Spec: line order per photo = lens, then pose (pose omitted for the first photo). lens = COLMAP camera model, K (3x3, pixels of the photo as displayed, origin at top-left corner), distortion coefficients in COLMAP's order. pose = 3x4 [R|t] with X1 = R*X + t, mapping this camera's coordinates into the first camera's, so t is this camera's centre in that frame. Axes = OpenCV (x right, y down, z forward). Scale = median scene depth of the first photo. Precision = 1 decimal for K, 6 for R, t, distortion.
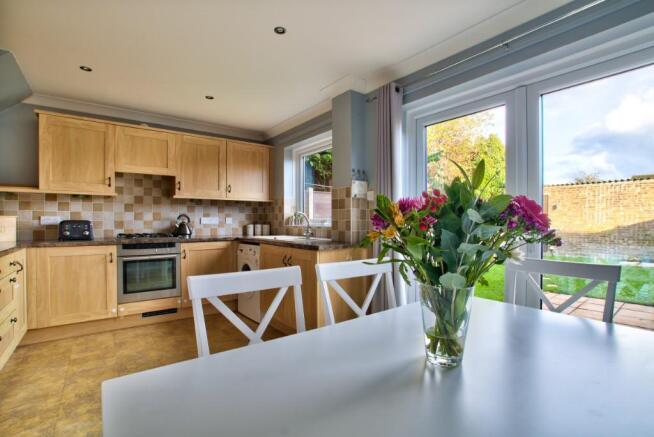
lens RADIAL K [[310.8, 0, 324.0], [0, 310.8, 226.4], [0, 0, 1]] dist [-0.070328, 0.032294]
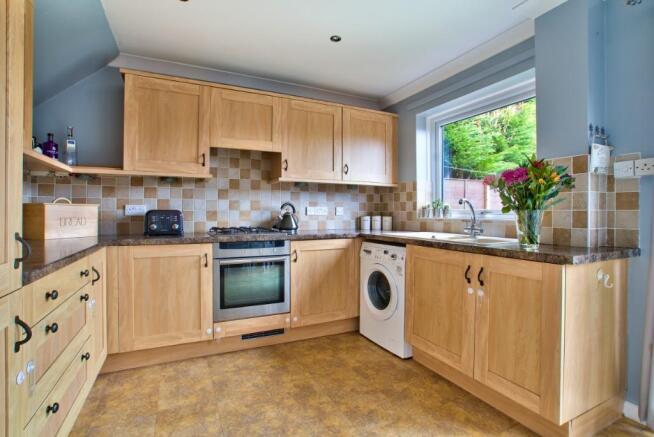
lens RADIAL K [[315.2, 0, 328.6], [0, 315.2, 214.3], [0, 0, 1]] dist [-0.081773, 0.047474]
pose [[0.982452, 0.003927, -0.186473, -0.246774], [-0.005934, 0.999930, -0.010207, -0.003491], [0.186420, 0.011135, 0.982407, 0.281418]]
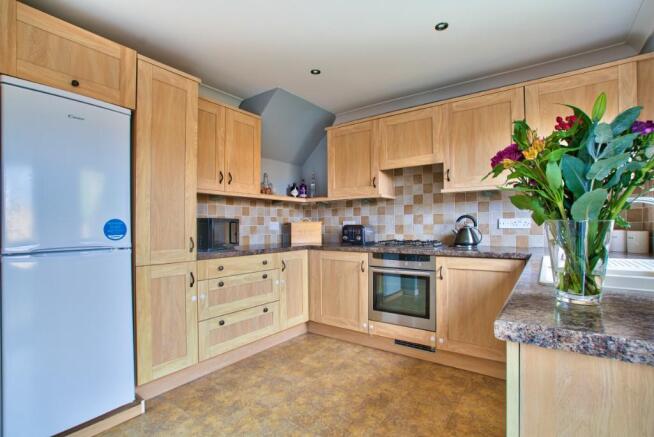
lens RADIAL K [[310.8, 0, 324.0], [0, 310.8, 226.4], [0, 0, 1]] dist [-0.070328, 0.032294]
pose [[0.294128, -0.000729, -0.955766, 0.135332], [-0.004807, 0.999986, -0.002242, -0.012157], [0.955754, 0.005254, 0.294120, 0.571684]]
